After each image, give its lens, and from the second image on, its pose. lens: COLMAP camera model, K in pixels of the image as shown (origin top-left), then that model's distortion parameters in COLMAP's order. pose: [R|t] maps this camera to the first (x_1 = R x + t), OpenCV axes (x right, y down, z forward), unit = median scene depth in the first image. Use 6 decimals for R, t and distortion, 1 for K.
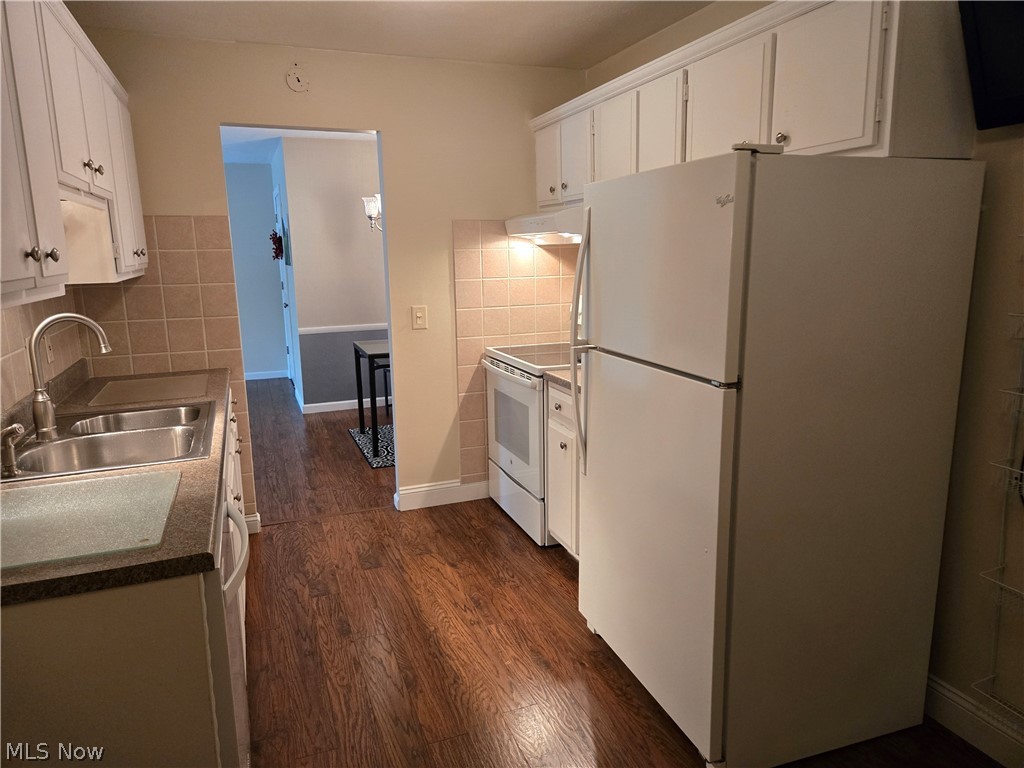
lens RADIAL K [[685.5, 0, 506.1], [0, 685.5, 388.9], [0, 0, 1]] dist [0.076411, -0.058774]
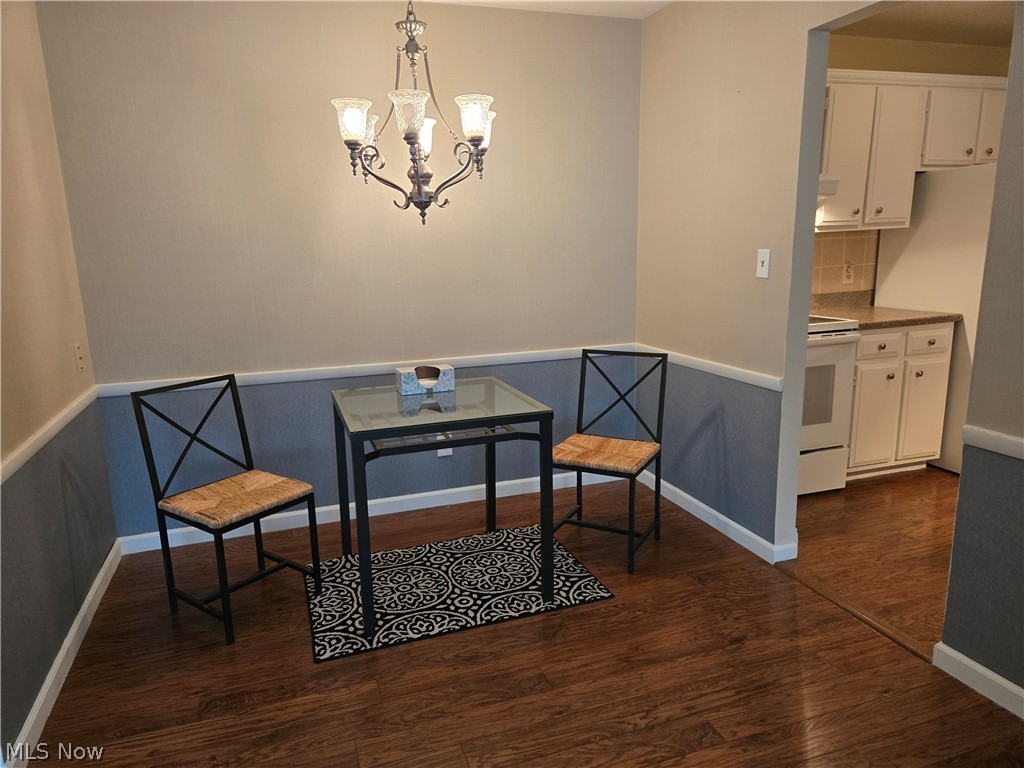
lens RADIAL K [[685.5, 0, 506.1], [0, 685.5, 388.9], [0, 0, 1]] dist [0.076411, -0.058774]
pose [[0.019880, -0.192013, 0.981191, -1.306047], [0.222526, 0.957618, 0.182891, -0.311918], [-0.974724, 0.214705, 0.061766, 1.835760]]
